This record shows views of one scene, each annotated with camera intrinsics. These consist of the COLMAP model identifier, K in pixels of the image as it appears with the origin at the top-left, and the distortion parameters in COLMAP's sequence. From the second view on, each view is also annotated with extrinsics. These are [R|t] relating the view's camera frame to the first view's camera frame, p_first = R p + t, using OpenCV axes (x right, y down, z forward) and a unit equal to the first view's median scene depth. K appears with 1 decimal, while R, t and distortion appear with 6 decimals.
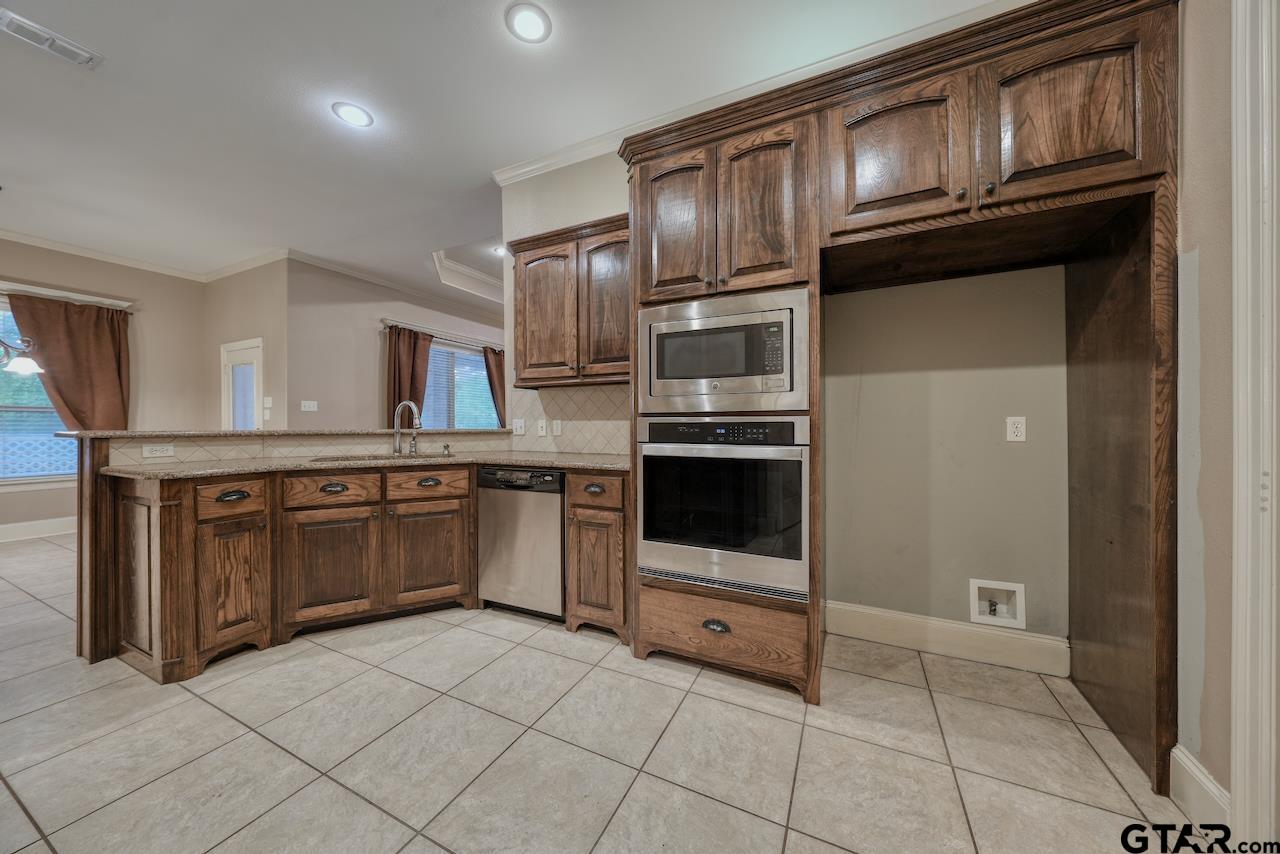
lens RADIAL K [[432.3, 0, 645.1], [0, 432.3, 425.4], [0, 0, 1]] dist [0.000213, 0.000021]
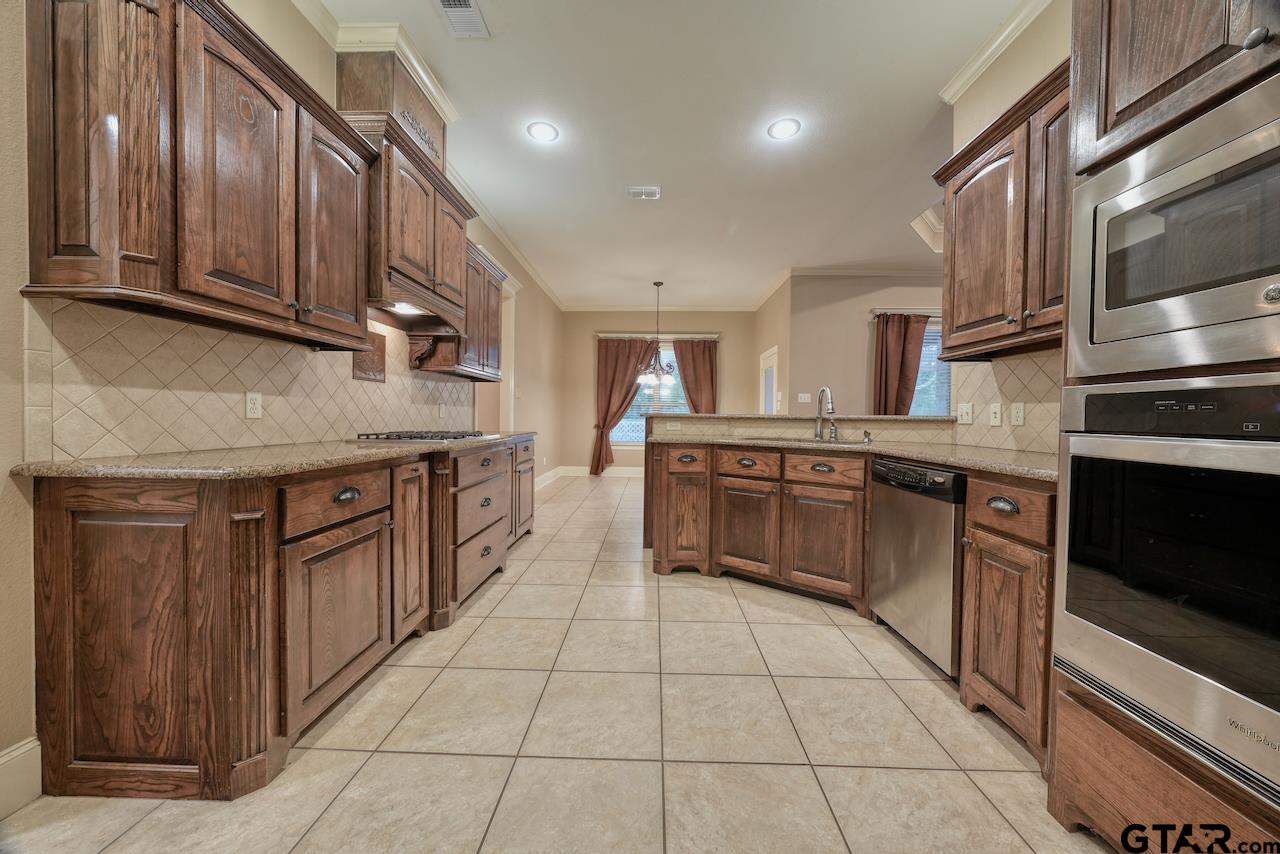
lens RADIAL K [[432.1, 0, 640.0], [0, 432.1, 427.0], [0, 0, 1]] dist [-0.001014, -0.000051]
pose [[0.409683, 0.028429, -0.911785, 0.221018], [-0.015147, 0.999588, 0.024361, 0.023477], [0.912102, 0.003831, 0.409945, 0.236844]]
